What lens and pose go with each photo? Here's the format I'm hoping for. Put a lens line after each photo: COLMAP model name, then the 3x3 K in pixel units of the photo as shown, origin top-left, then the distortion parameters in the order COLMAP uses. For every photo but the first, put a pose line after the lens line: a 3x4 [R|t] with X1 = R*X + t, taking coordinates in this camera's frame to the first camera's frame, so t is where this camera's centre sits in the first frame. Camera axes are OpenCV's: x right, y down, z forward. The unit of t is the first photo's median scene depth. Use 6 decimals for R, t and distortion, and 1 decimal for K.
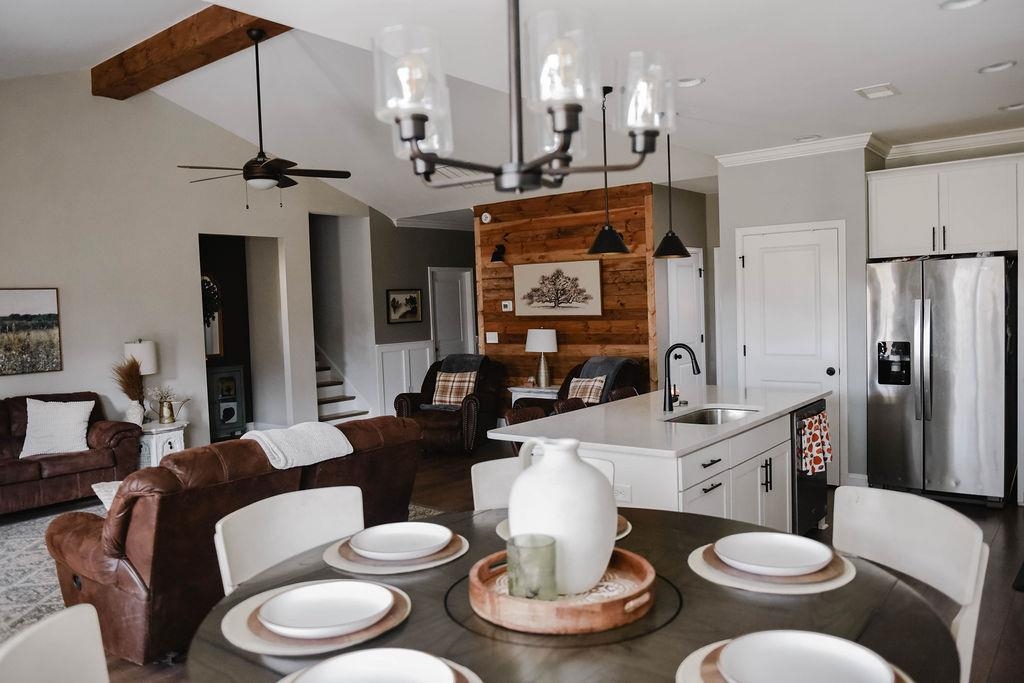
lens RADIAL K [[771.7, 0, 513.7], [0, 771.7, 342.7], [0, 0, 1]] dist [0.005830, 0.000270]
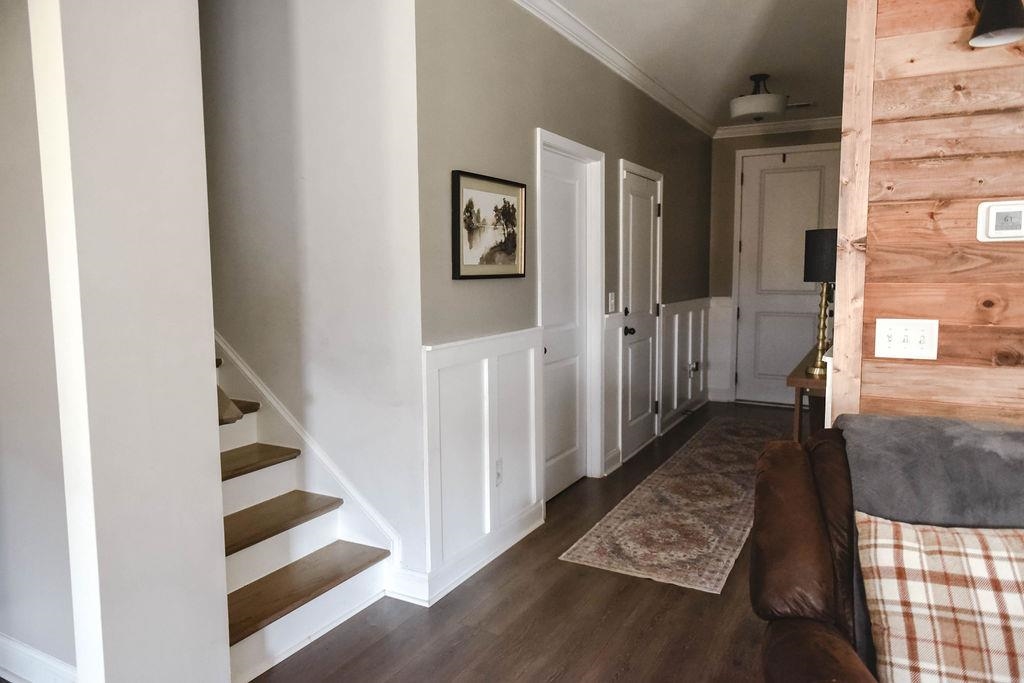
lens RADIAL K [[703.3, 0, 508.5], [0, 703.3, 340.8], [0, 0, 1]] dist [-0.046329, 0.004066]
pose [[0.987017, 0.019670, 0.159409, -0.186143], [-0.026225, 0.998890, 0.039121, -0.010564], [-0.158463, -0.042793, 0.986437, 0.708352]]
